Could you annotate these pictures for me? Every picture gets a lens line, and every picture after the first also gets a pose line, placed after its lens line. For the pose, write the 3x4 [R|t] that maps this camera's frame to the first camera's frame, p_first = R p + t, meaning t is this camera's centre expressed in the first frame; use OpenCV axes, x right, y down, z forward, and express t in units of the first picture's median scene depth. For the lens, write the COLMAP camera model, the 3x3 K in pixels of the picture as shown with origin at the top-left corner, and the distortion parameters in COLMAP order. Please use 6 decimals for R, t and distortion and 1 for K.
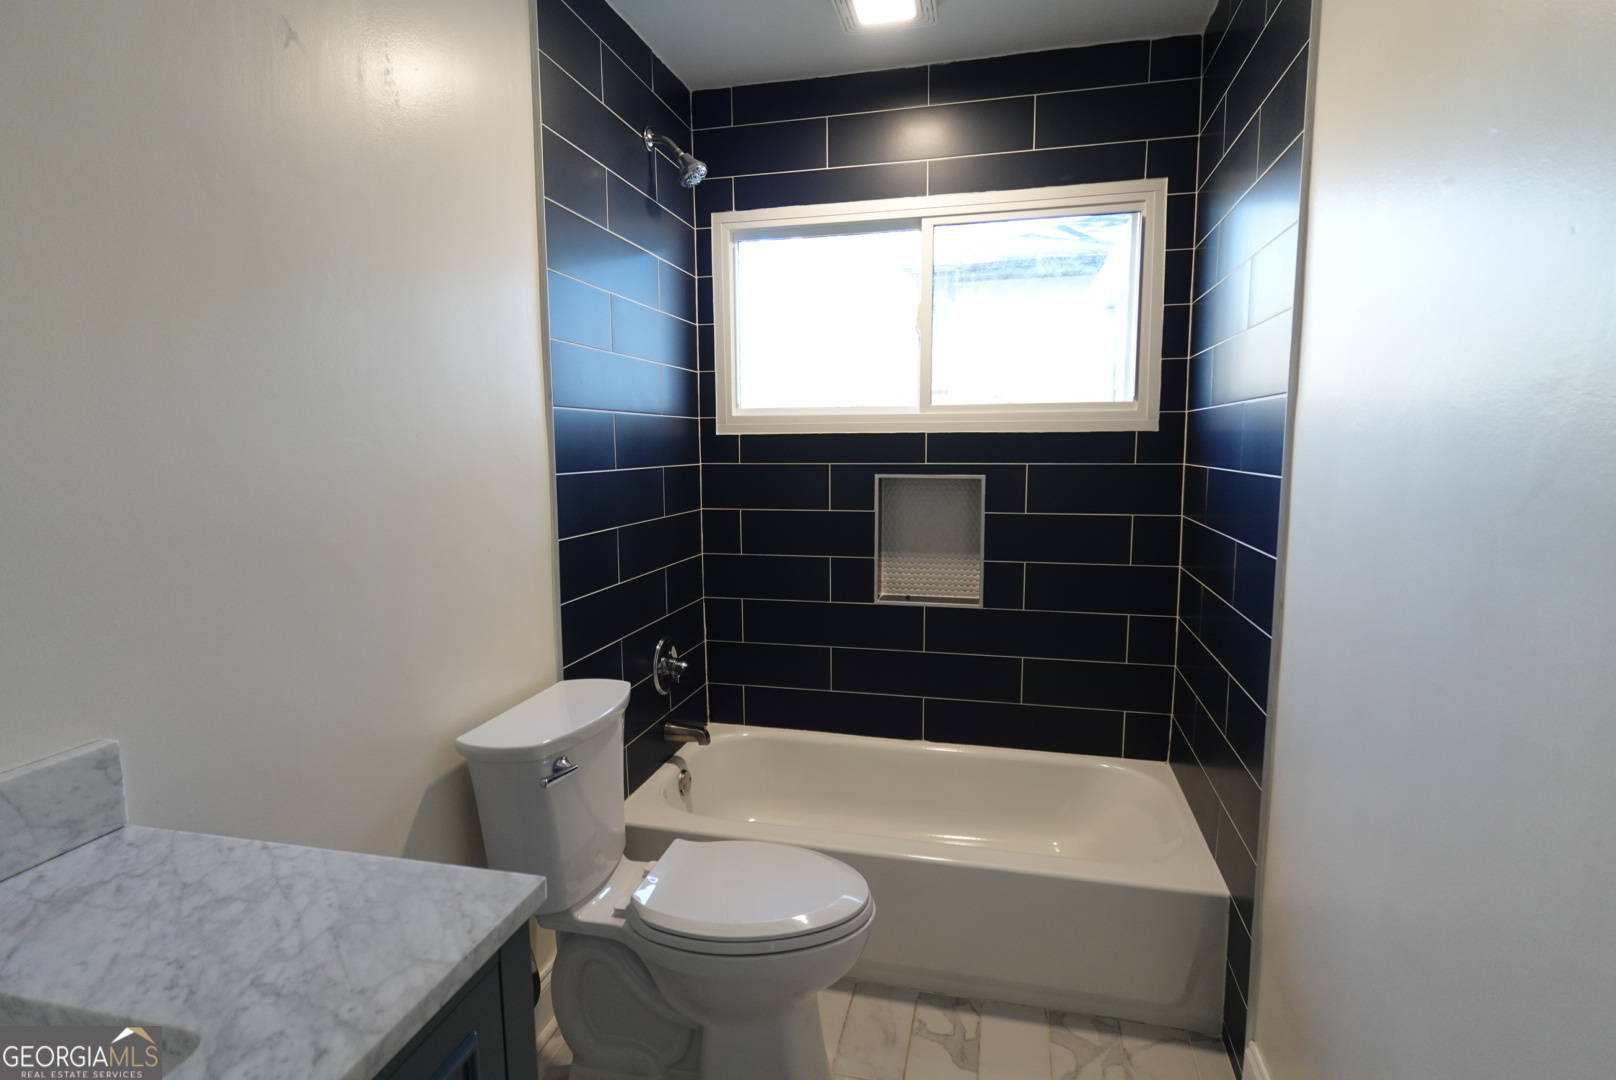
lens RADIAL K [[815.8, 0, 805.3], [0, 815.8, 541.7], [0, 0, 1]] dist [0.001219, -0.002941]
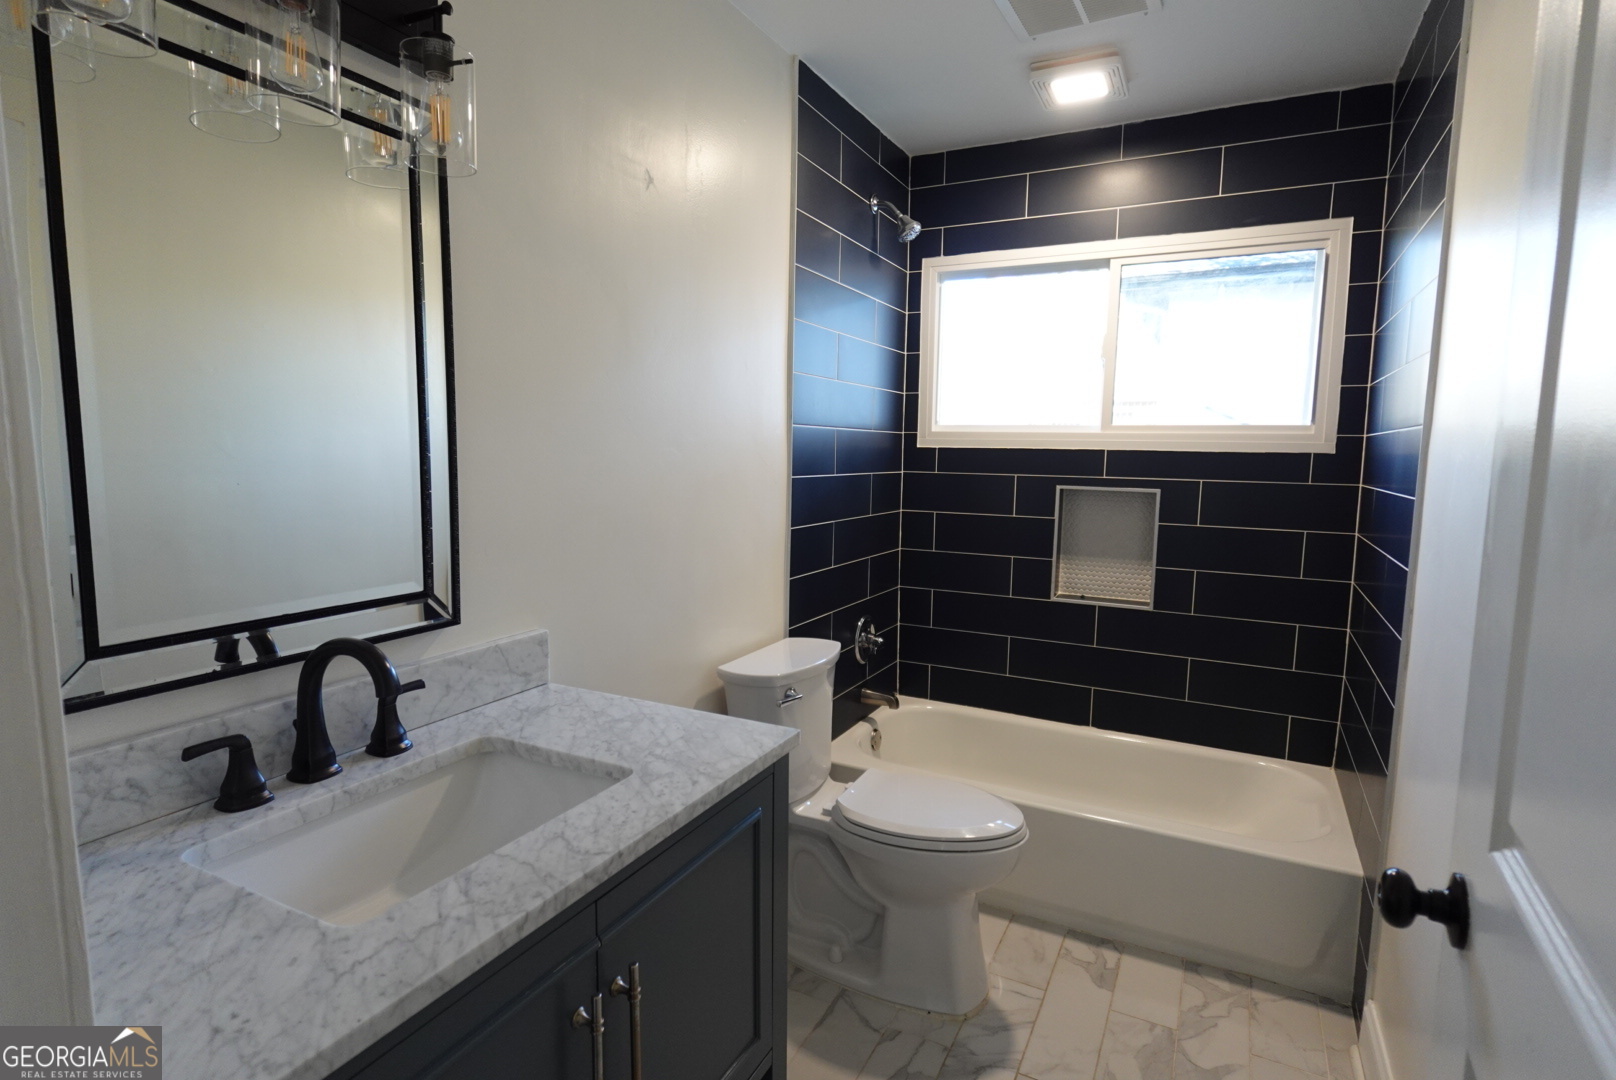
lens RADIAL K [[815.8, 0, 805.3], [0, 815.8, 541.7], [0, 0, 1]] dist [0.001219, -0.002941]
pose [[0.971397, 0.048521, -0.232449, 0.015439], [-0.050523, 0.998719, -0.002665, 0.017480], [0.232022, 0.014333, 0.972605, -0.197019]]
